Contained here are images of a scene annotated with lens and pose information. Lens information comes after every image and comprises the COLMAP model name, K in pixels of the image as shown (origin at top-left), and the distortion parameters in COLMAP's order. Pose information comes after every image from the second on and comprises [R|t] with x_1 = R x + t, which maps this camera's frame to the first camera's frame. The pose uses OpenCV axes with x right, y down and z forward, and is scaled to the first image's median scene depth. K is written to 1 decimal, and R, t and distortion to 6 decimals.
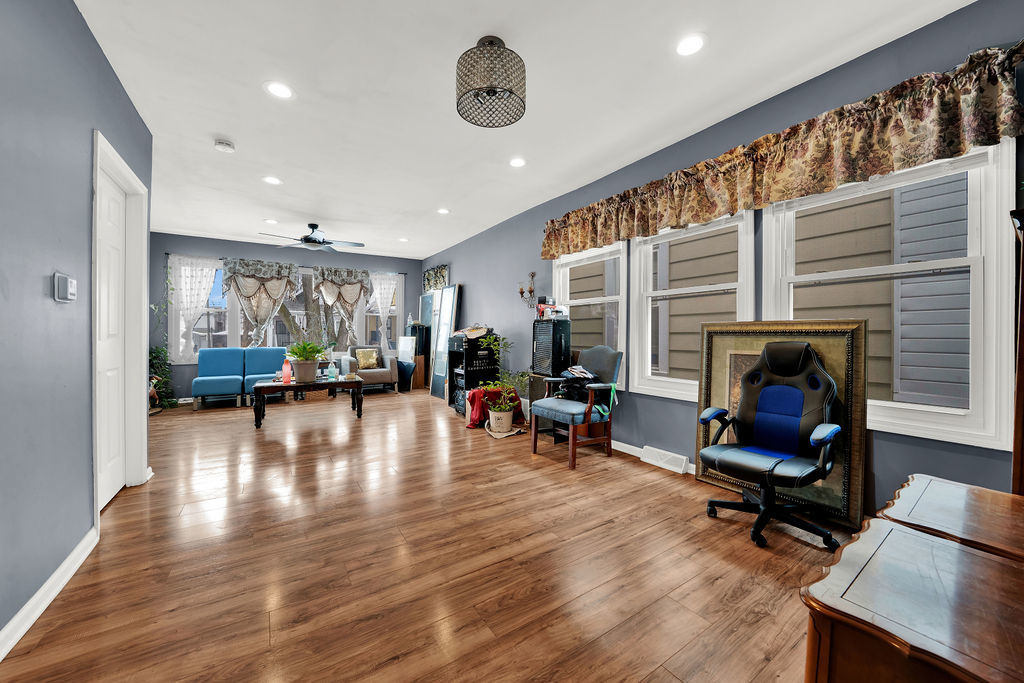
lens RADIAL K [[365.1, 0, 511.9], [0, 365.1, 338.9], [0, 0, 1]] dist [-0.019115, -0.000003]
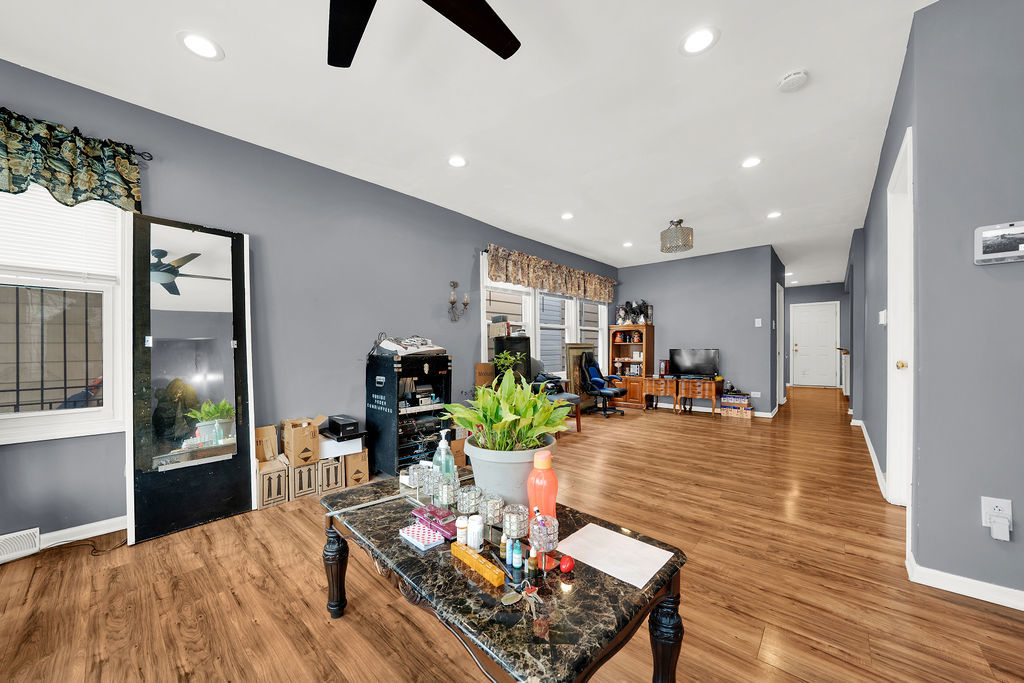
lens RADIAL K [[371.6, 0, 513.0], [0, 371.6, 357.0], [0, 0, 1]] dist [-0.010441, 0.000030]
pose [[-0.252953, -0.016686, 0.967335, -1.567172], [0.016478, 0.999632, 0.021552, -0.014234], [-0.967338, 0.021392, -0.252585, 1.968067]]
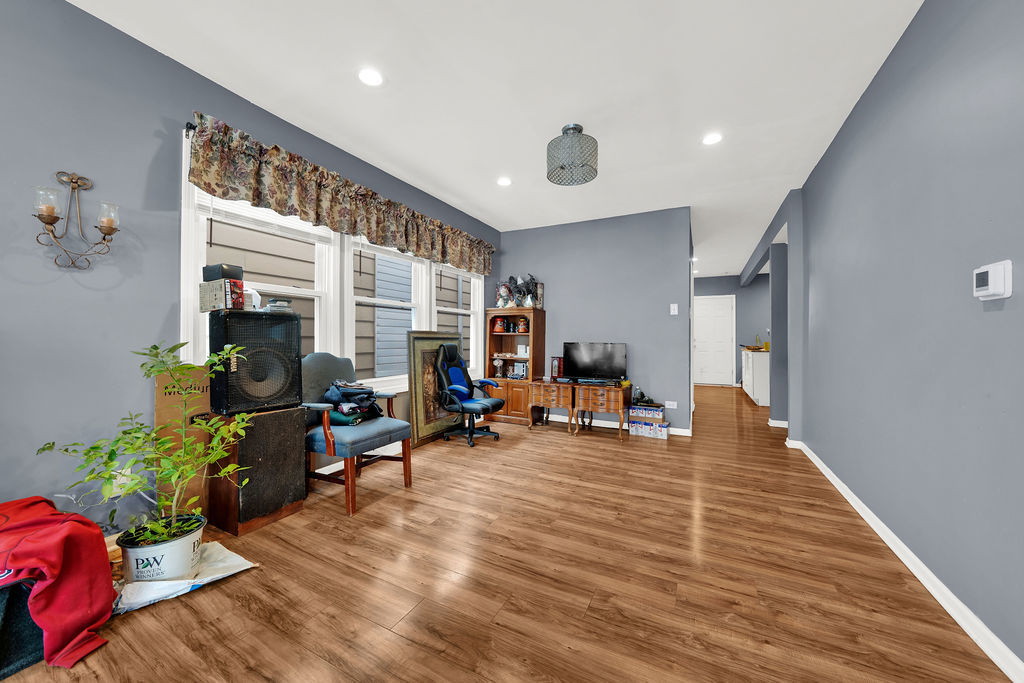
lens RADIAL K [[365.1, 0, 511.9], [0, 365.1, 338.9], [0, 0, 1]] dist [-0.019115, -0.000003]
pose [[-0.478530, 0.003122, 0.878066, -0.881345], [0.000459, 0.999994, -0.003306, -0.007728], [-0.878071, -0.001179, -0.478528, 1.409395]]
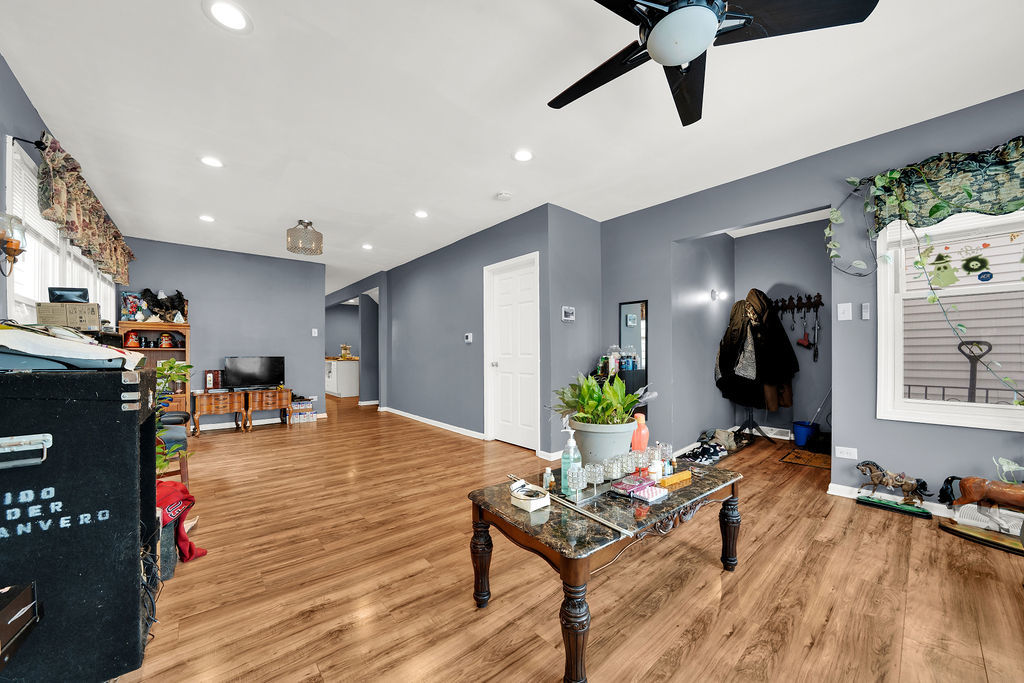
lens RADIAL K [[371.6, 0, 513.0], [0, 371.6, 357.0], [0, 0, 1]] dist [-0.010441, 0.000030]
pose [[-0.991971, 0.008440, -0.126187, -0.773073], [0.006126, 0.999806, 0.018716, -0.023734], [0.126320, 0.017793, -0.991830, 2.555339]]
